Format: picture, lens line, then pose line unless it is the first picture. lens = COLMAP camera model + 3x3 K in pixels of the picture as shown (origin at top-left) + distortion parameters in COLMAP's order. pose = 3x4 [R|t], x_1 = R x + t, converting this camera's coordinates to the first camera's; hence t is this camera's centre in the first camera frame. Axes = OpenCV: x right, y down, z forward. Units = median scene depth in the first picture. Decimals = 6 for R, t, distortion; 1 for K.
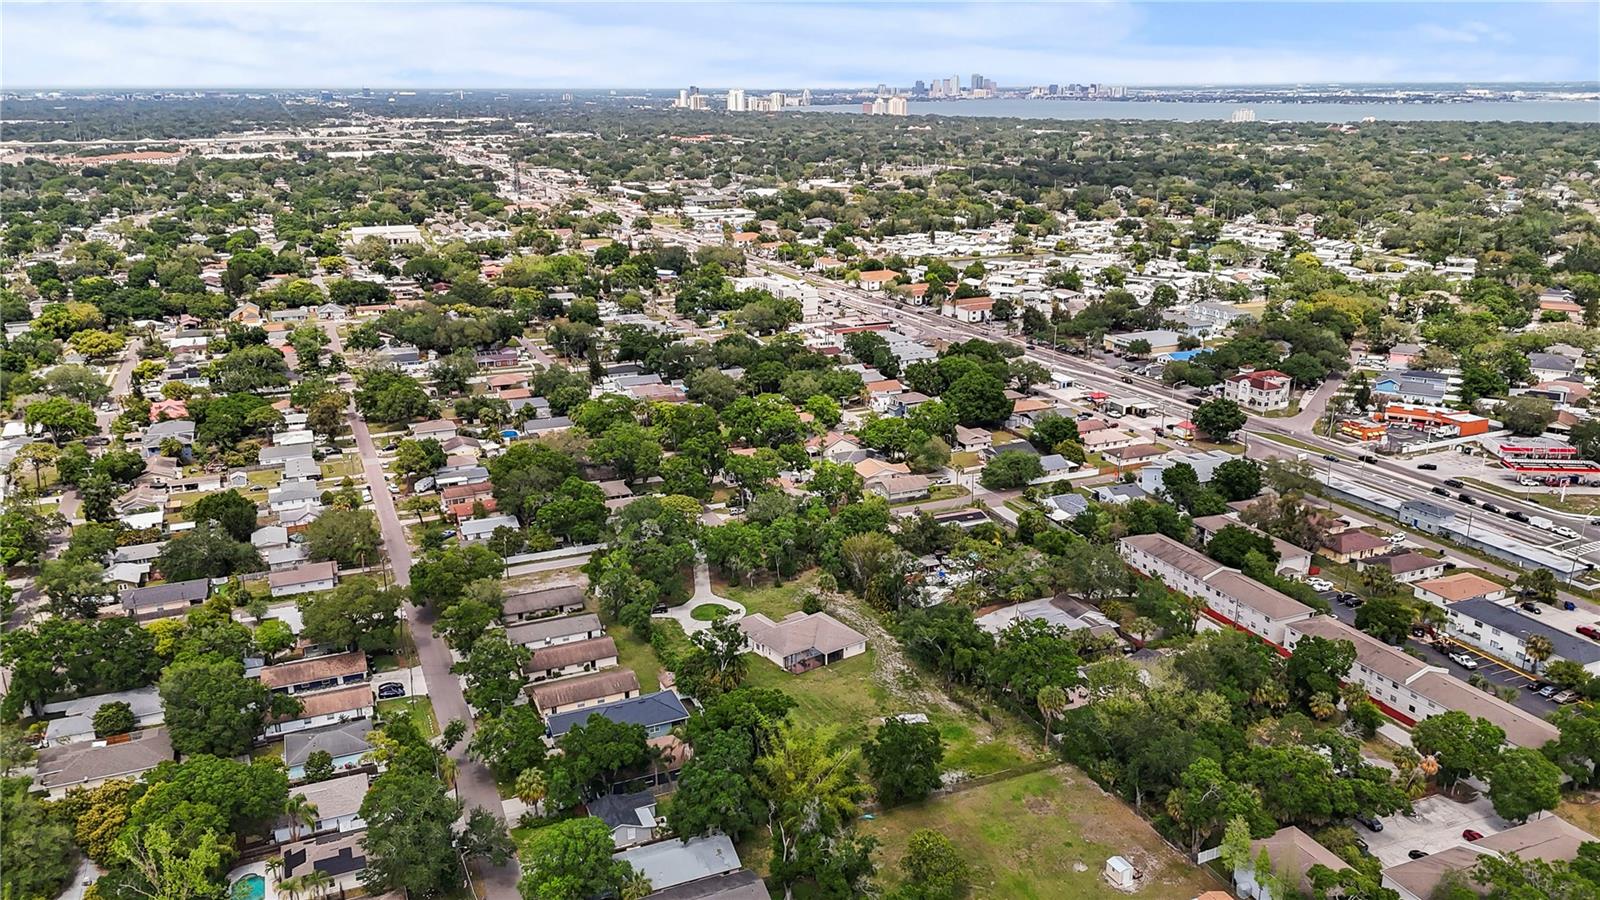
lens RADIAL K [[1193.5, 0, 806.1], [0, 1193.5, 448.1], [0, 0, 1]] dist [0.085114, -0.098684]
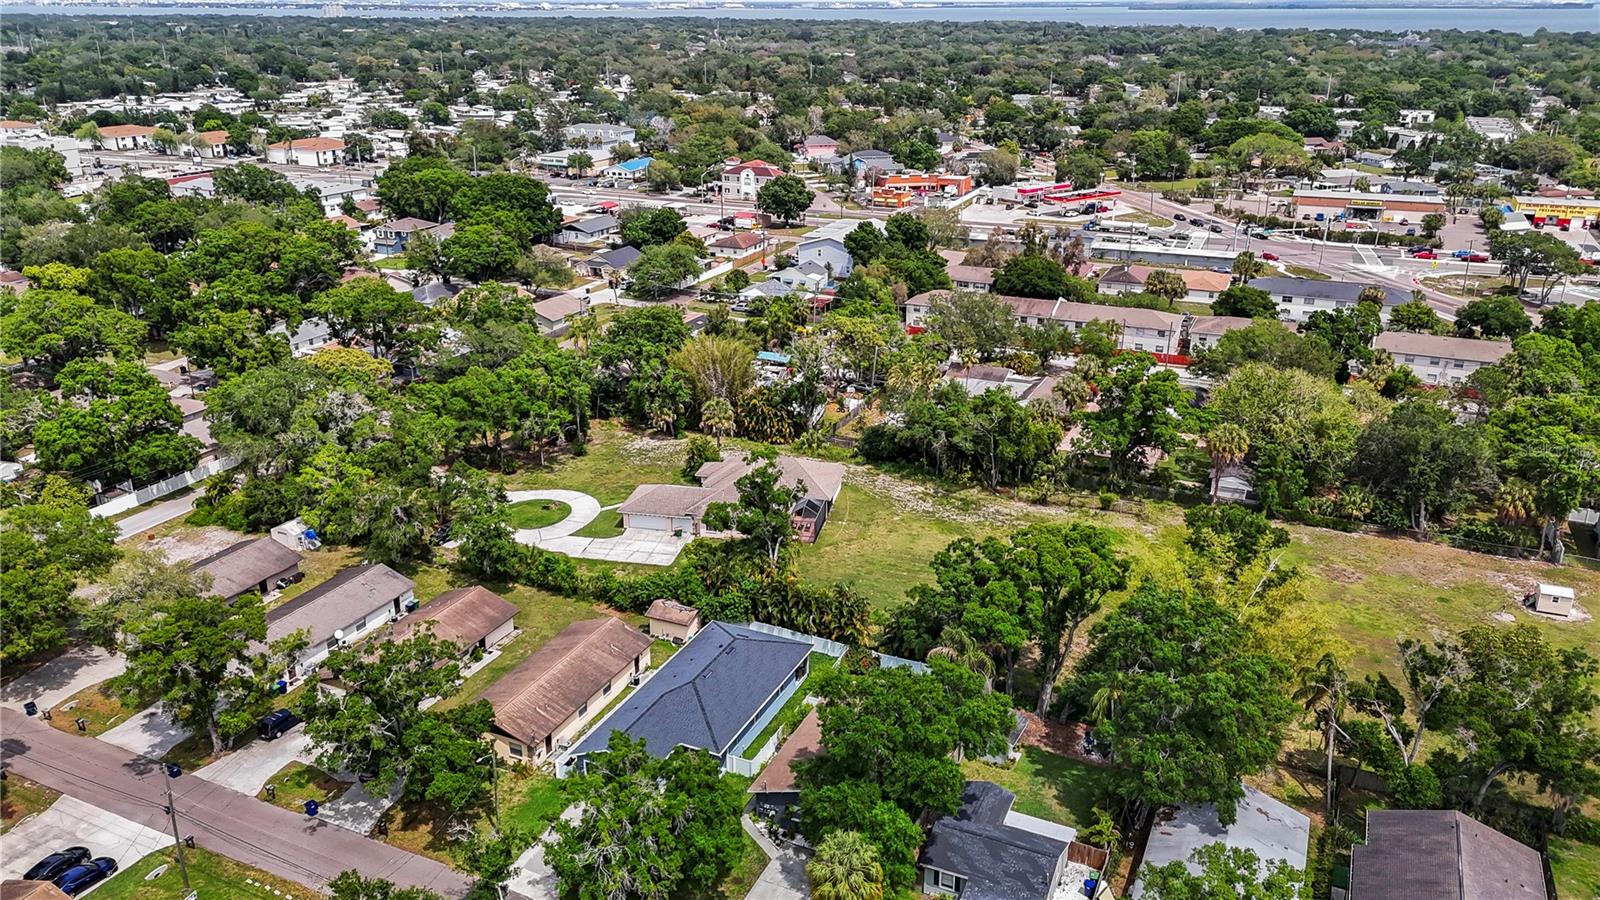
lens RADIAL K [[1170.8, 0, 800.0], [0, 1170.8, 450.0], [0, 0, 1]] dist [0.102386, -0.141571]
pose [[0.747943, -0.232418, 0.621742, -0.245641], [0.189462, 0.972478, 0.135611, 0.042904], [-0.636149, 0.016367, 0.771392, 0.372669]]
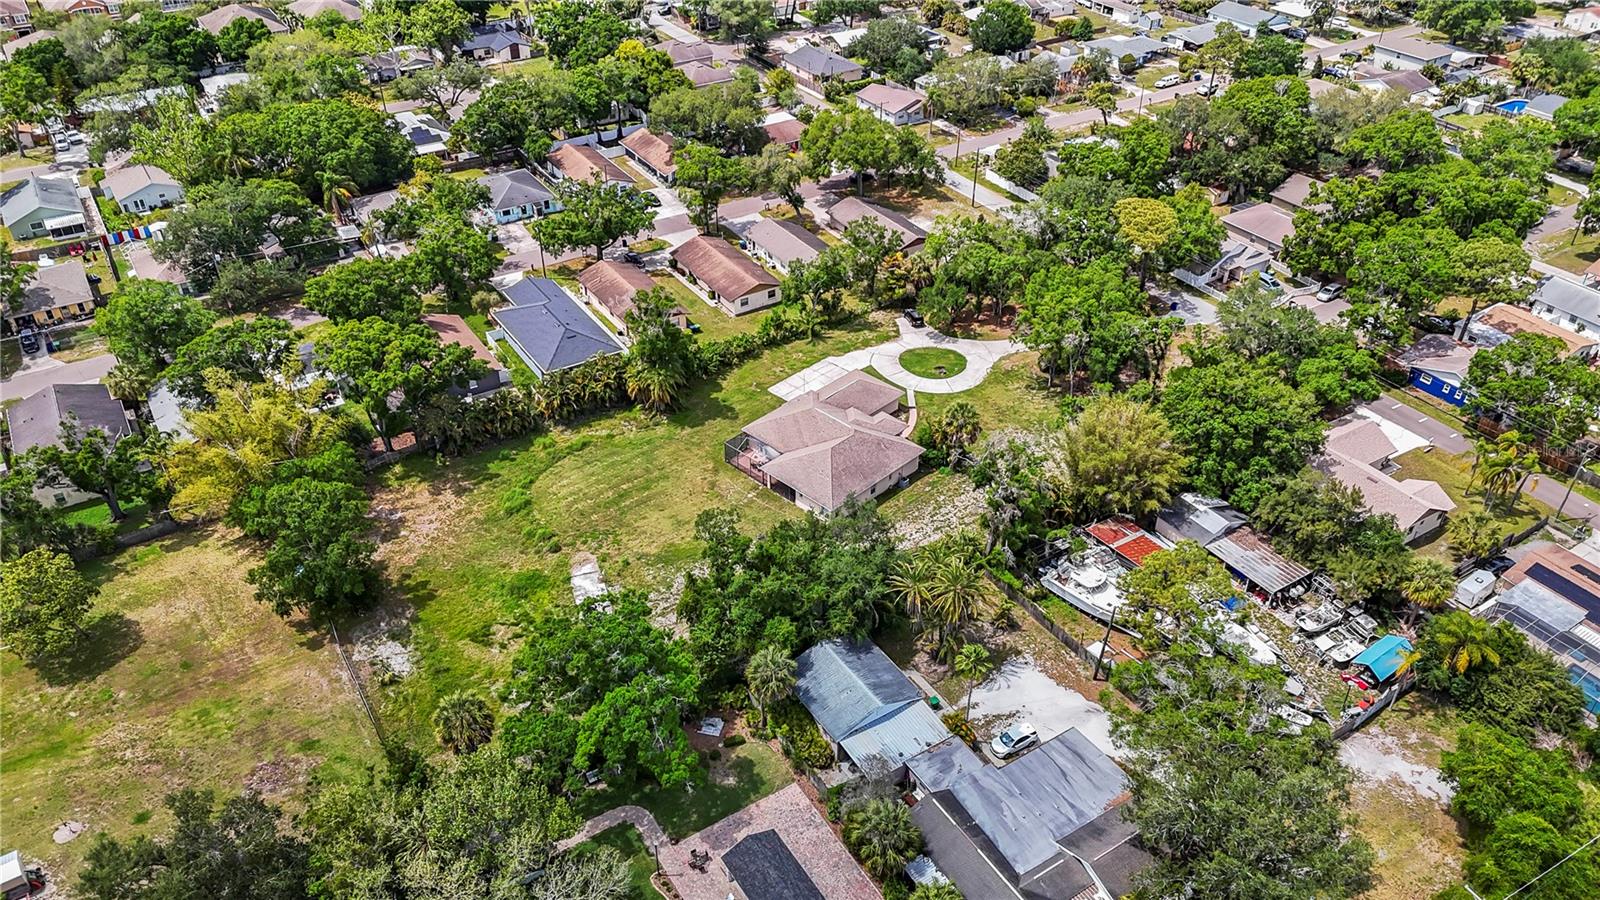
lens RADIAL K [[1170.8, 0, 800.0], [0, 1170.8, 450.0], [0, 0, 1]] dist [0.102386, -0.141571]
pose [[0.165567, 0.578059, -0.799021, 0.314607], [-0.299152, 0.801467, 0.517841, -0.088850], [0.939732, 0.153292, 0.305624, 0.574406]]
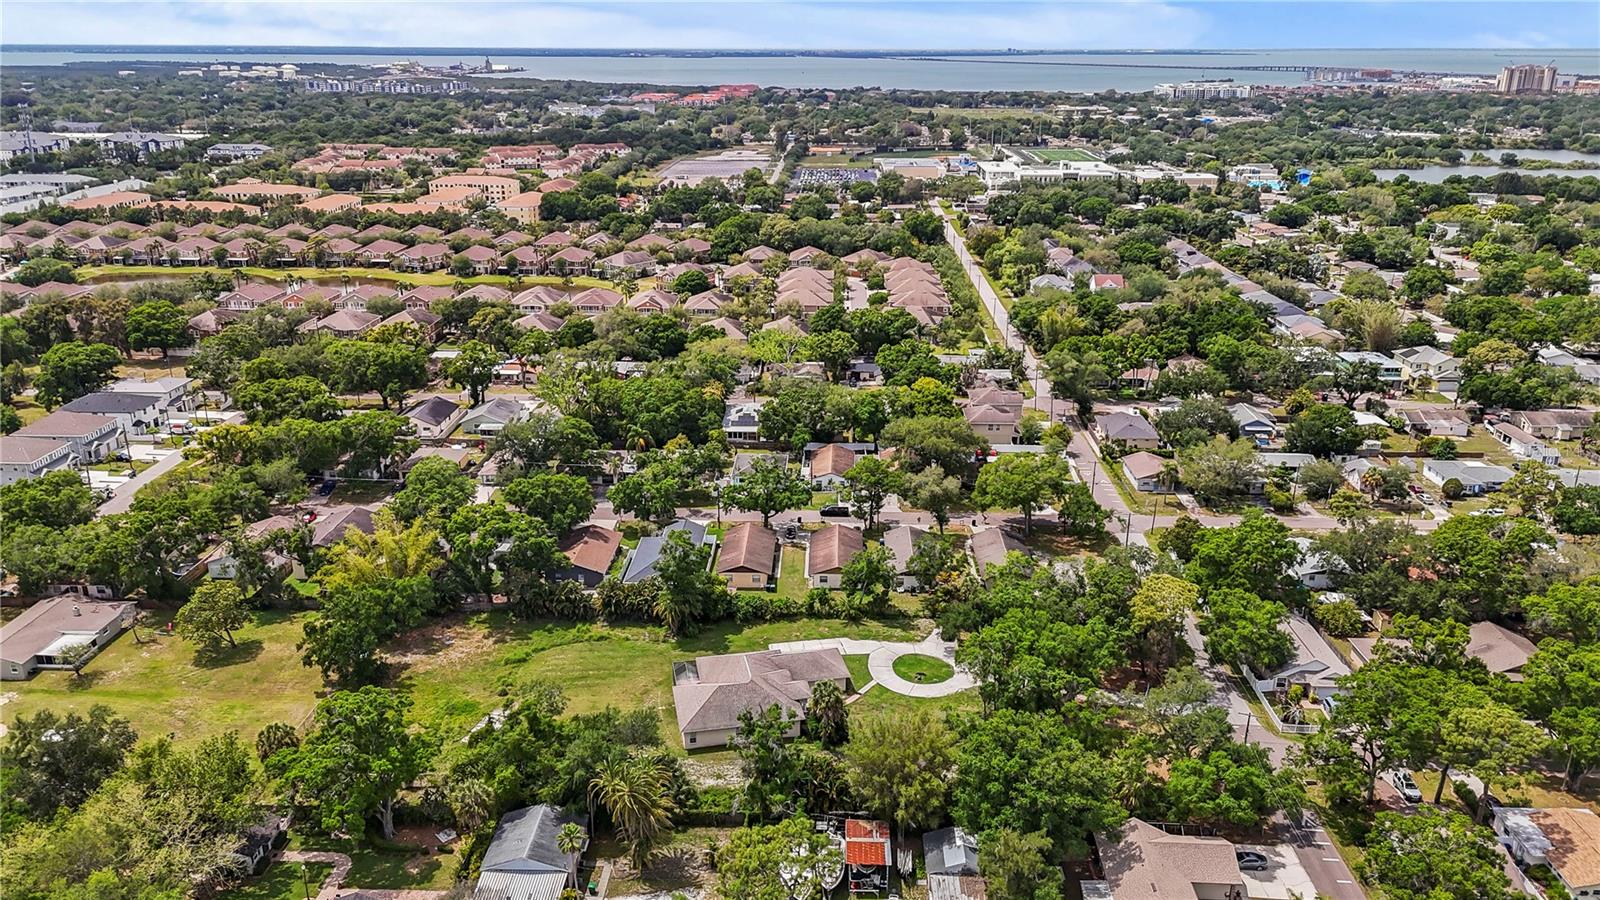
lens RADIAL K [[1170.8, 0, 800.0], [0, 1170.8, 450.0], [0, 0, 1]] dist [0.102386, -0.141571]
pose [[-0.425107, 0.299416, -0.854186, 0.352331], [-0.269246, 0.859155, 0.435154, -0.173504], [0.864170, 0.414974, -0.284616, 0.814418]]
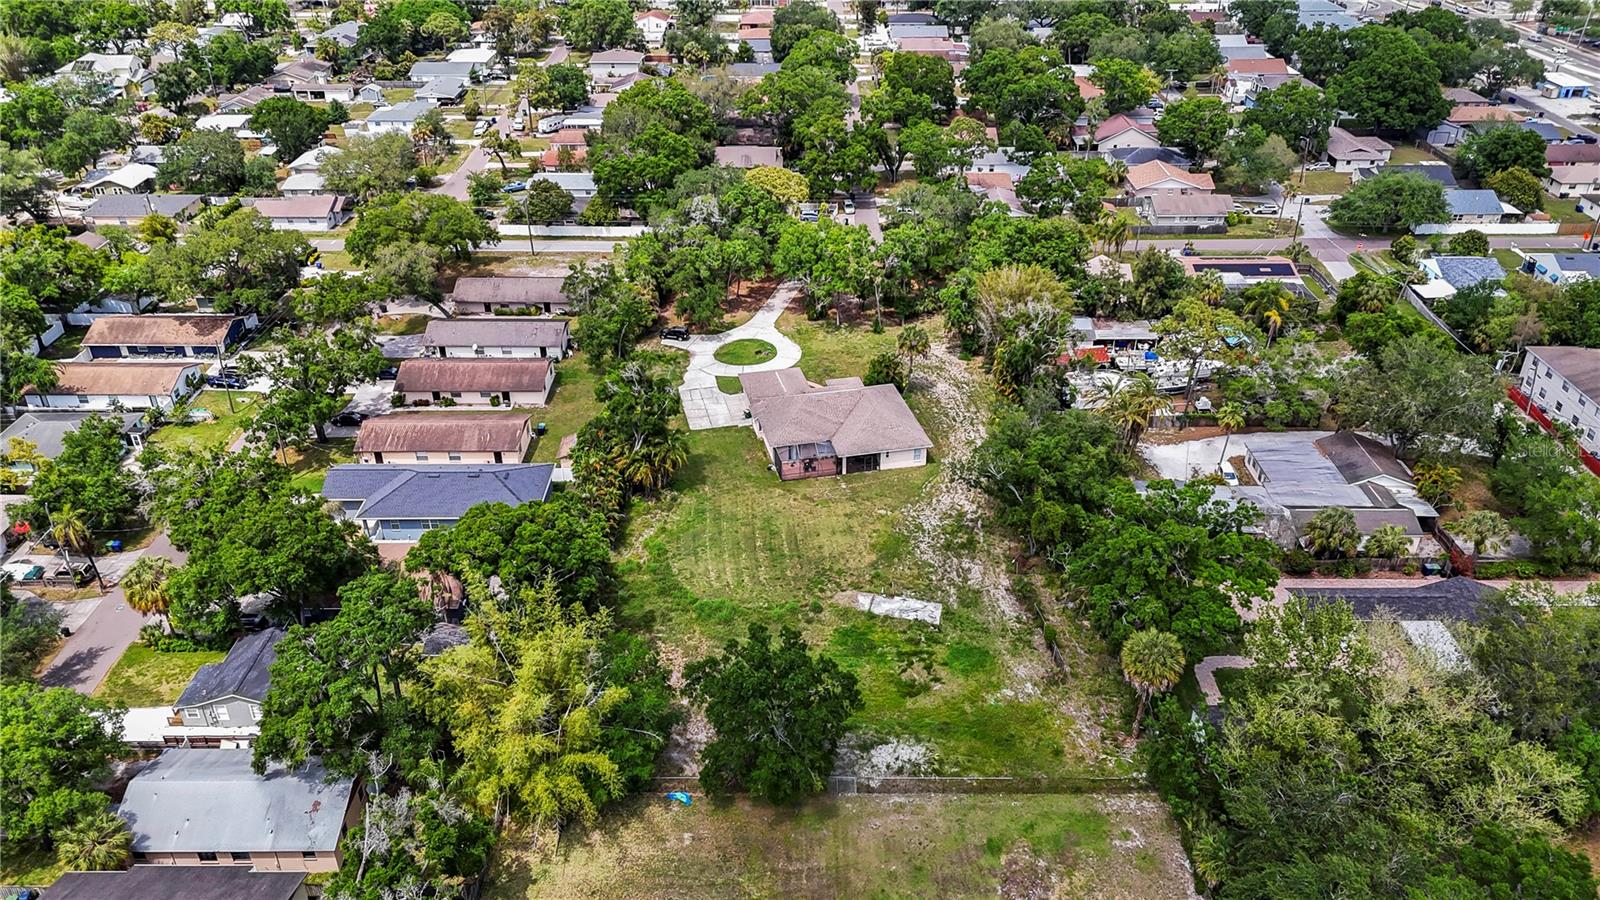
lens RADIAL K [[1193.5, 0, 806.1], [0, 1193.5, 448.1], [0, 0, 1]] dist [0.085114, -0.098684]
pose [[0.920593, 0.199943, -0.335458, 0.130900], [-0.118271, 0.961397, 0.248450, 0.019078], [0.372184, -0.189046, 0.908703, 0.322104]]
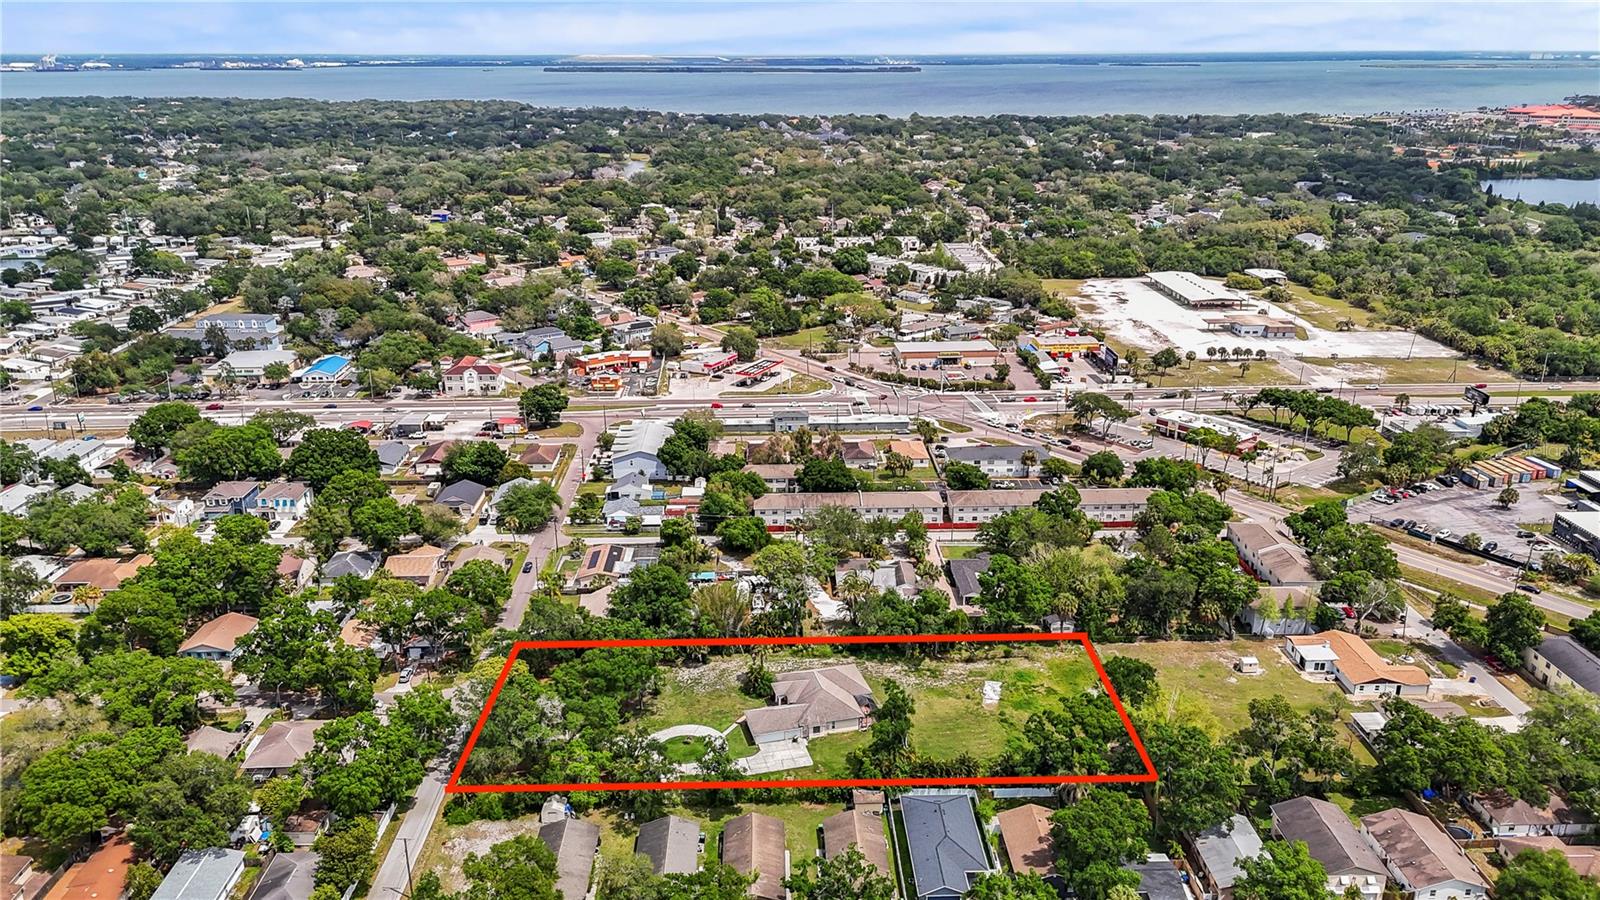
lens RADIAL K [[1170.8, 0, 800.0], [0, 1170.8, 450.0], [0, 0, 1]] dist [0.102386, -0.141571]
pose [[0.368148, -0.295782, 0.881465, -0.524531], [0.271735, 0.940884, 0.202230, -0.145680], [-0.889172, 0.165074, 0.426759, 0.422054]]
